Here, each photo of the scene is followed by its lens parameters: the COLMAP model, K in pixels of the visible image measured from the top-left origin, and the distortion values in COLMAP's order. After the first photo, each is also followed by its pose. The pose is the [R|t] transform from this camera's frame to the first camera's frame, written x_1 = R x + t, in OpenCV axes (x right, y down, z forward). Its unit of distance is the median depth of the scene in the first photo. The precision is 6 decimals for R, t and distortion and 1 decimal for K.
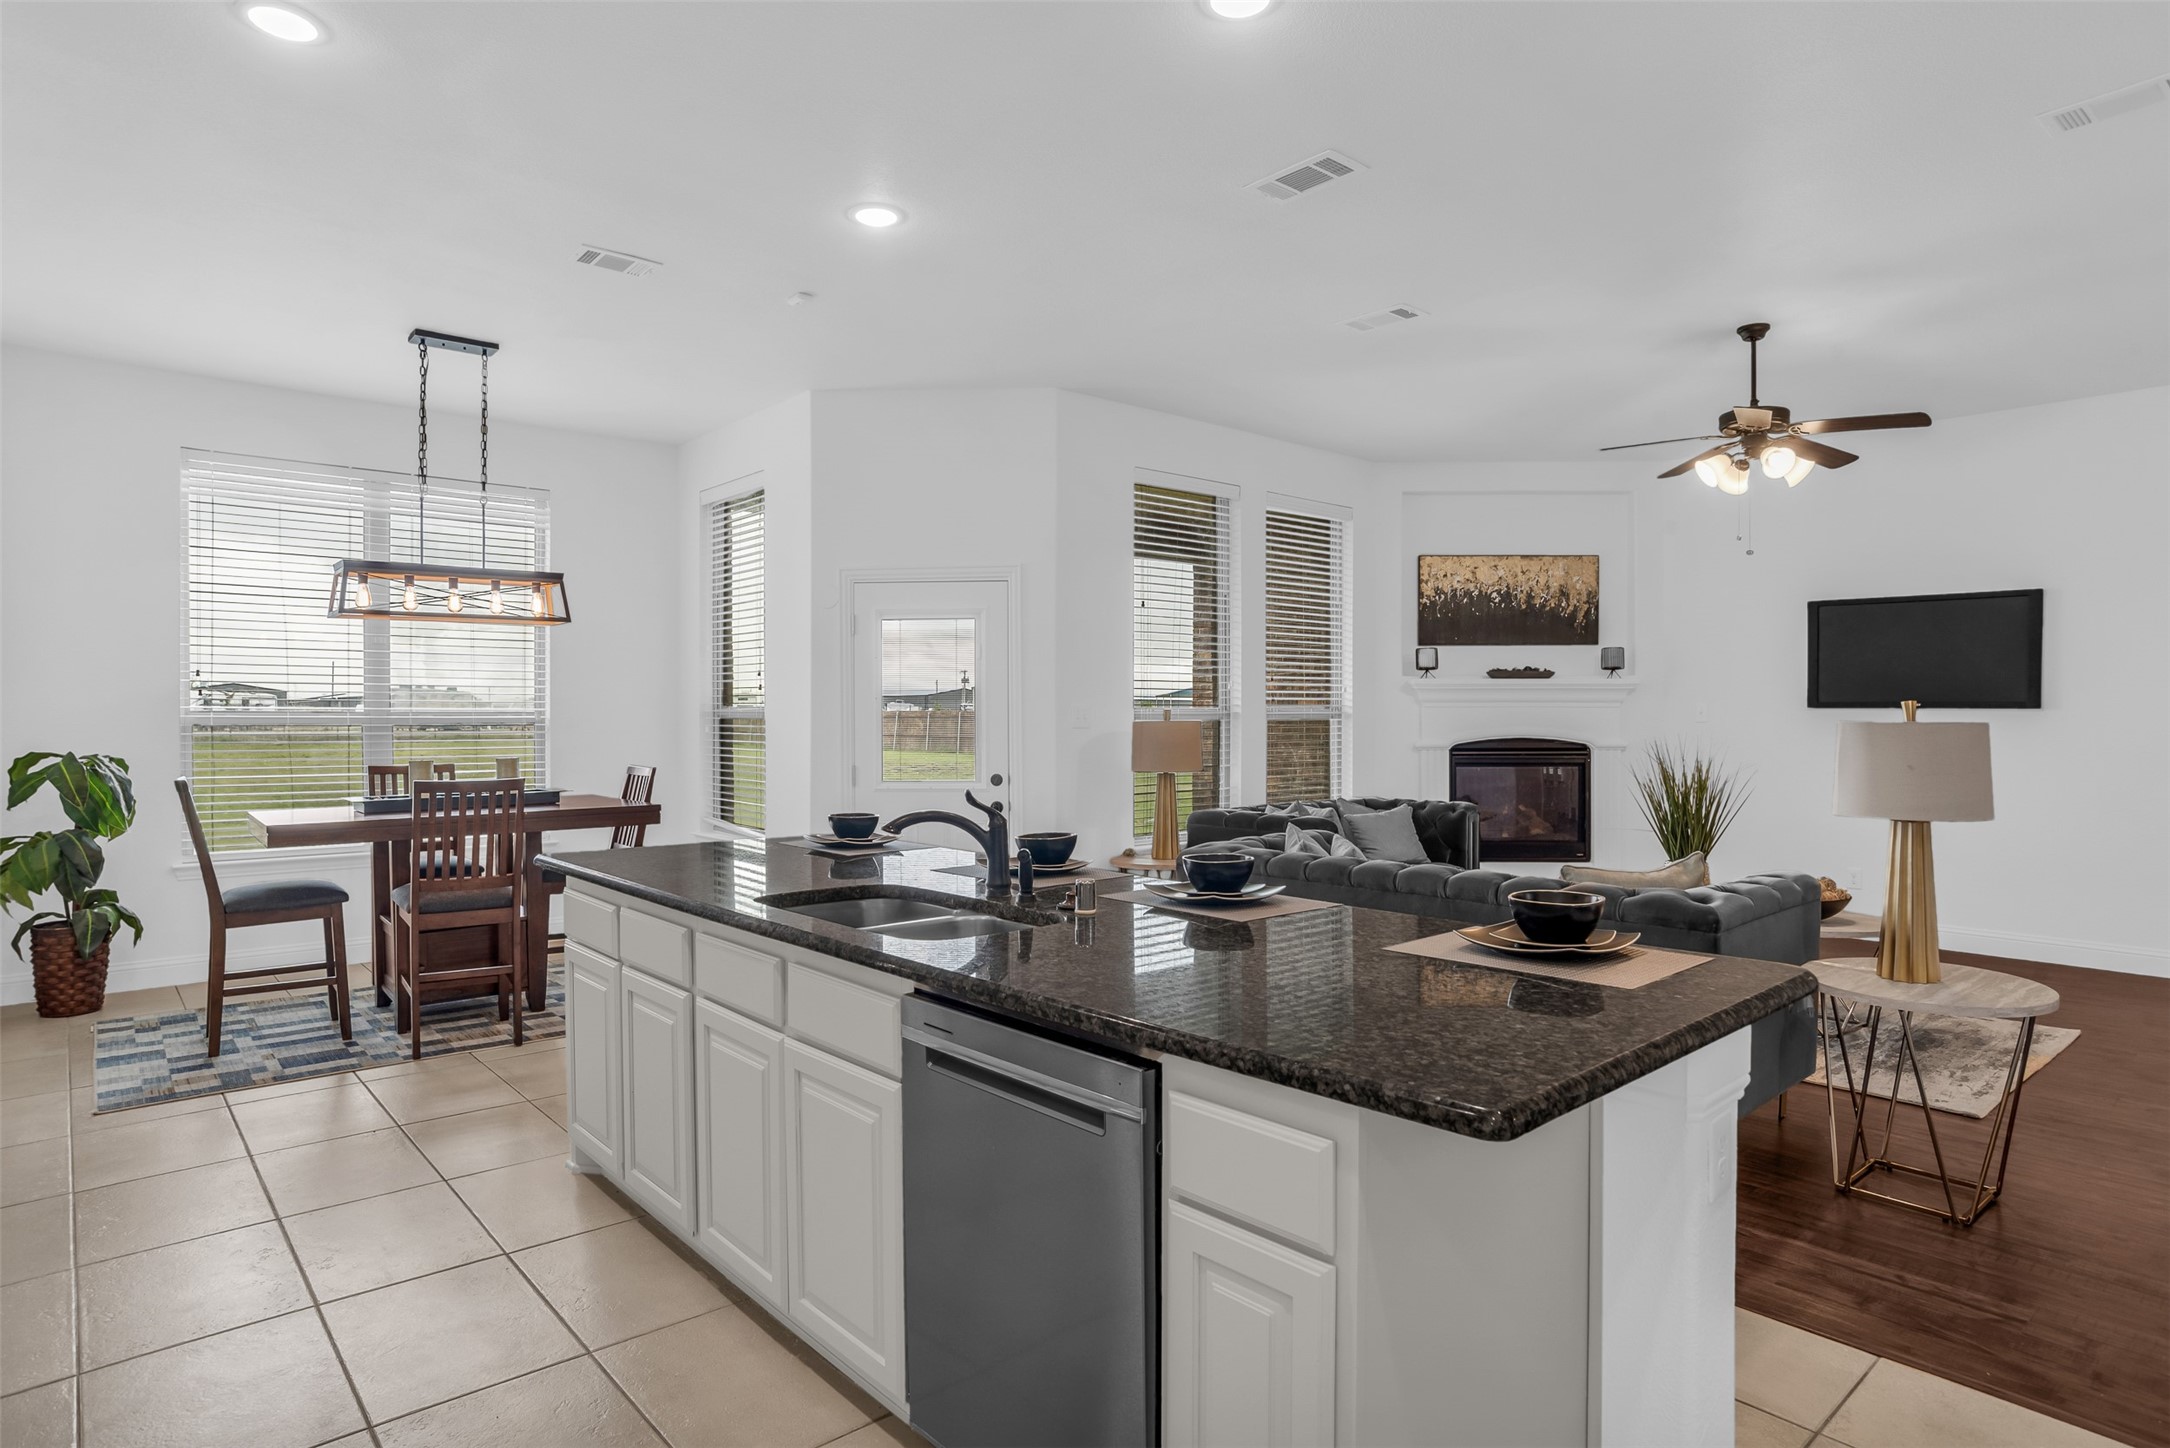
lens RADIAL K [[1188.4, 0, 1090.8], [0, 1188.4, 735.0], [0, 0, 1]] dist [-0.056190, 0.028028]
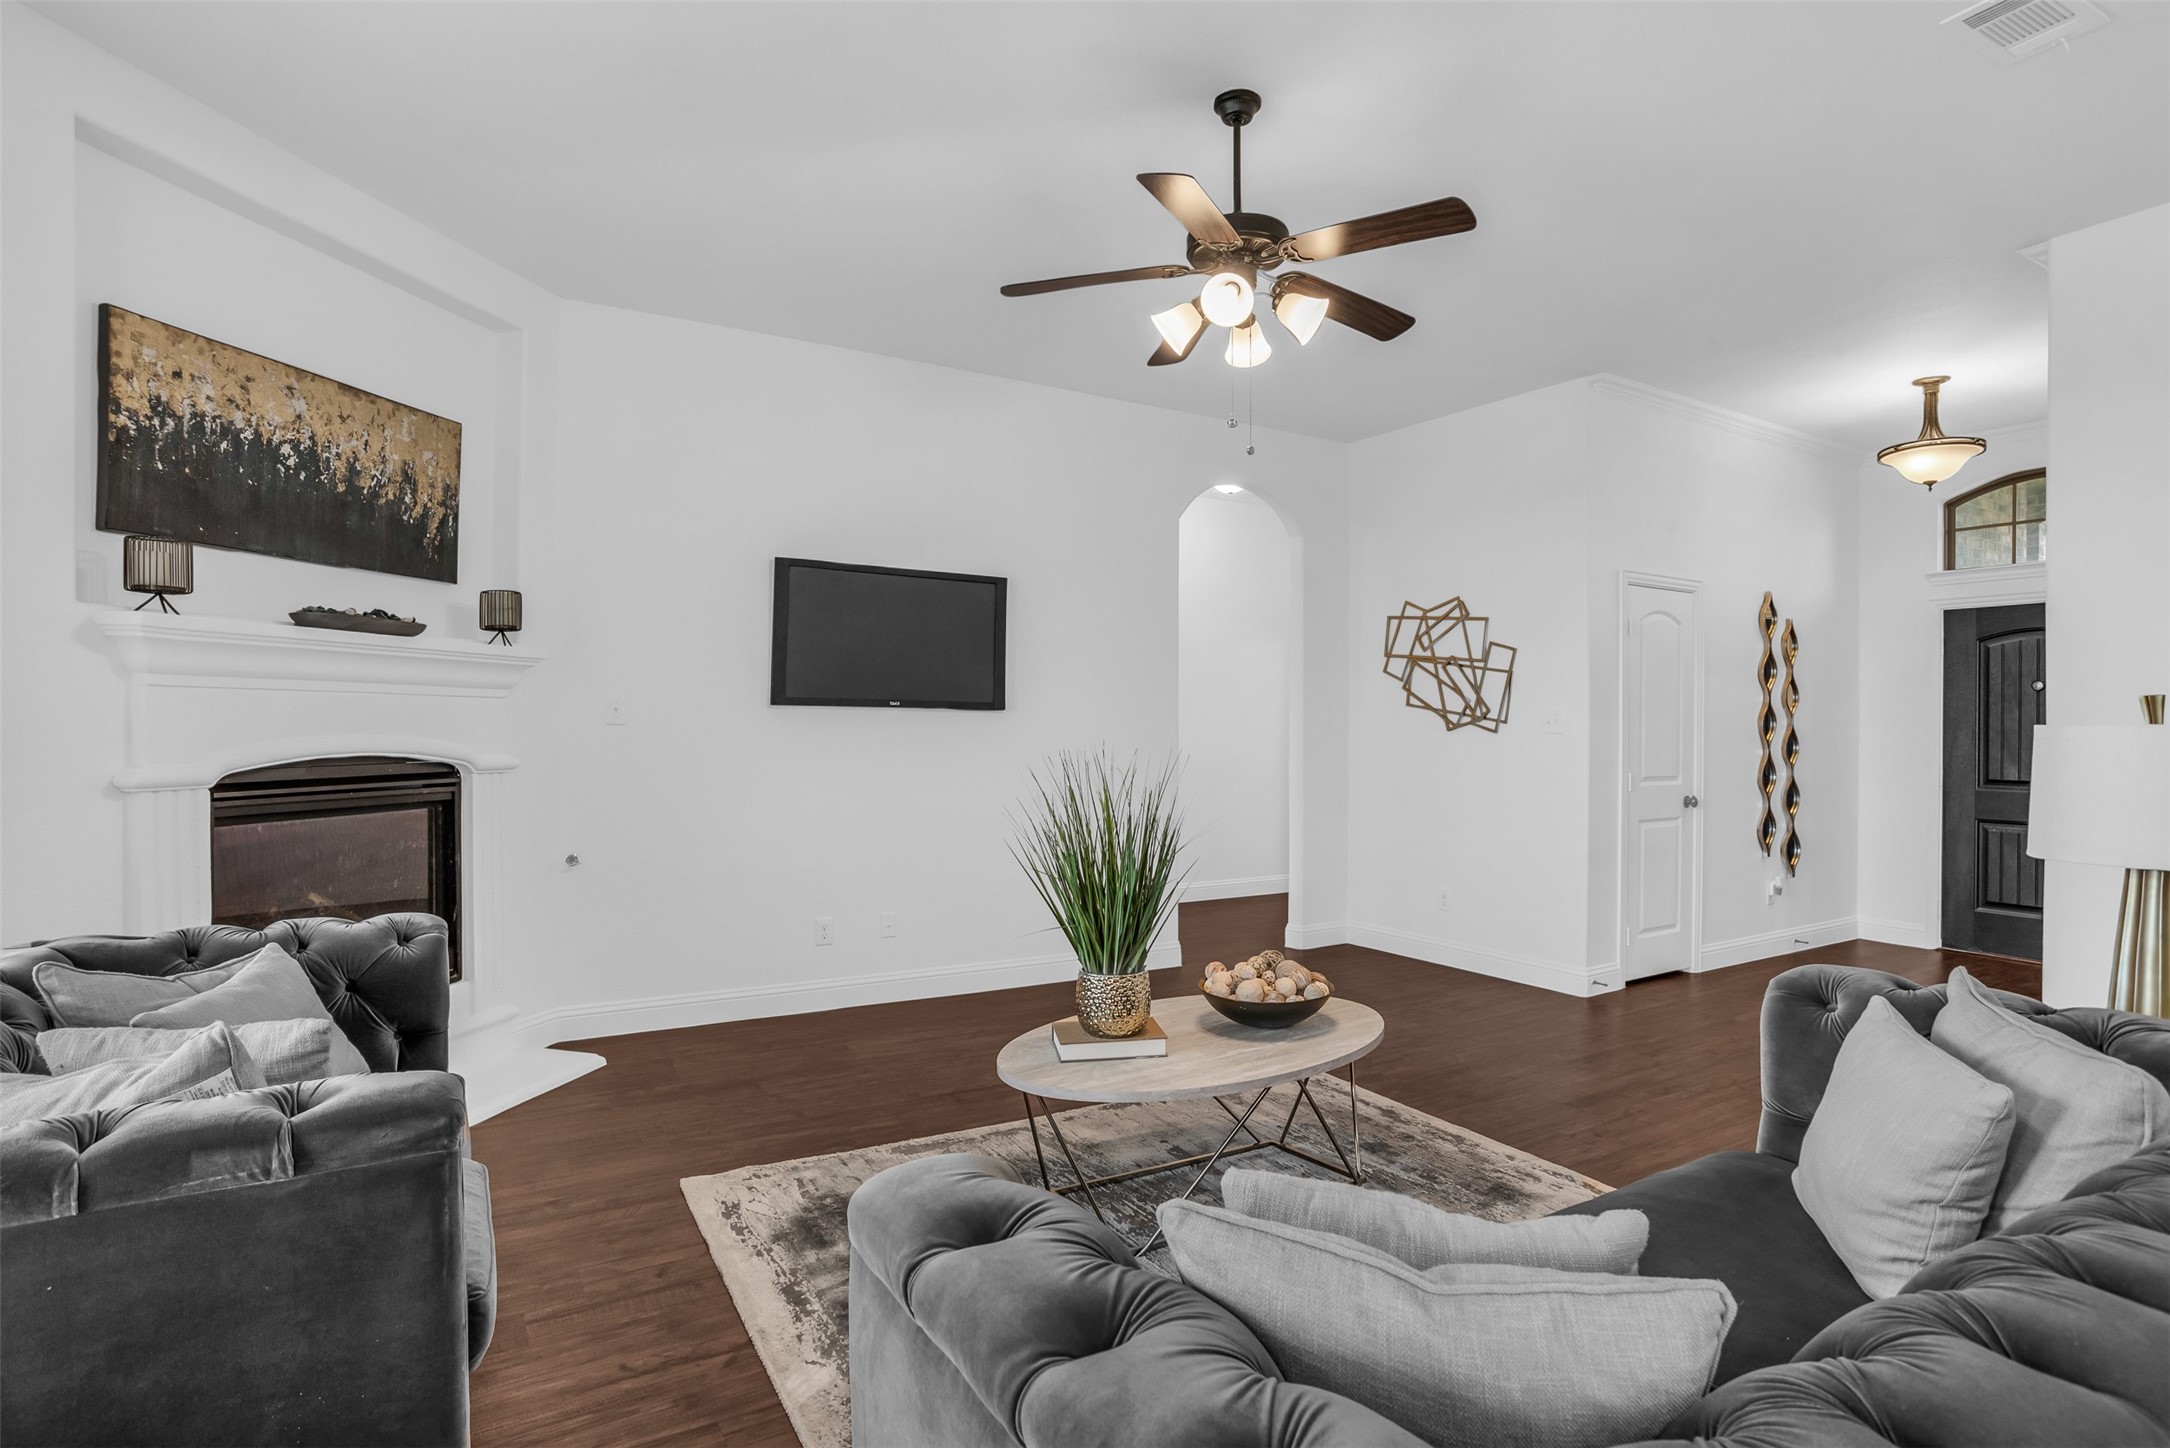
lens RADIAL K [[1102.6, 0, 1085.0], [0, 1102.6, 718.9], [0, 0, 1]] dist [-0.061802, 0.024173]
pose [[0.185315, 0.007520, 0.982650, -0.012400], [0.008408, 0.999922, -0.009238, -0.006429], [-0.982643, 0.009974, 0.185237, 0.625732]]
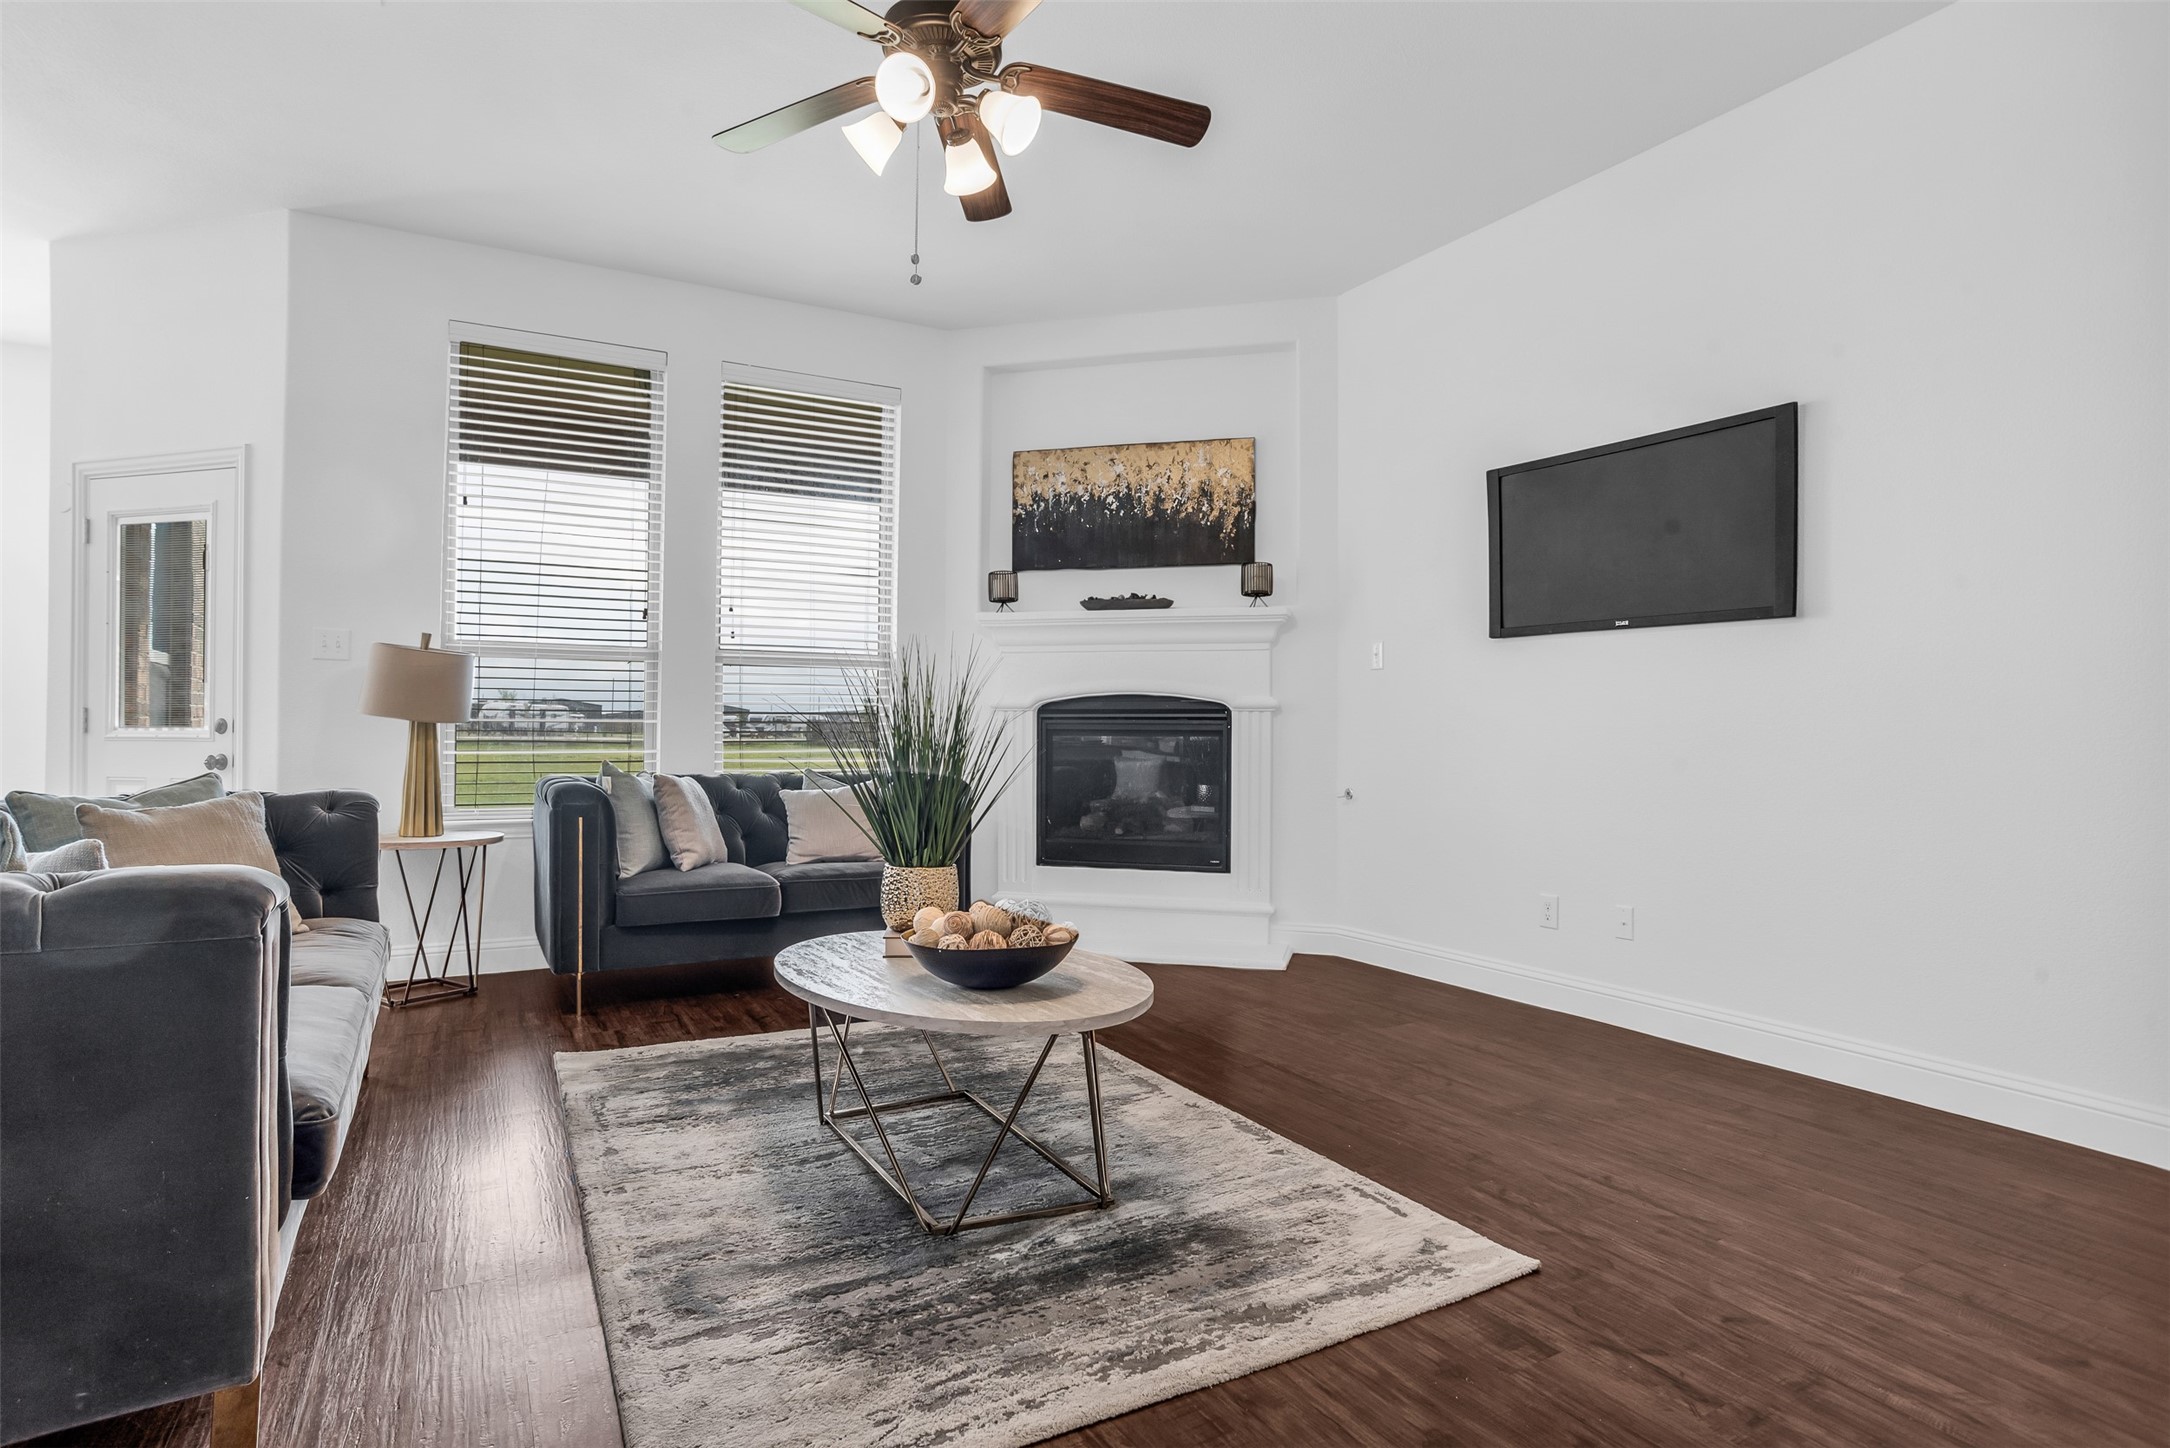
lens RADIAL K [[1102.6, 0, 1084.9], [0, 1102.6, 734.3], [0, 0, 1]] dist [-0.061802, 0.024173]
pose [[0.978113, 0.009007, -0.207881, 0.476692], [-0.011526, 0.999874, -0.010909, 0.033872], [0.207756, 0.013066, 0.978093, 0.343771]]
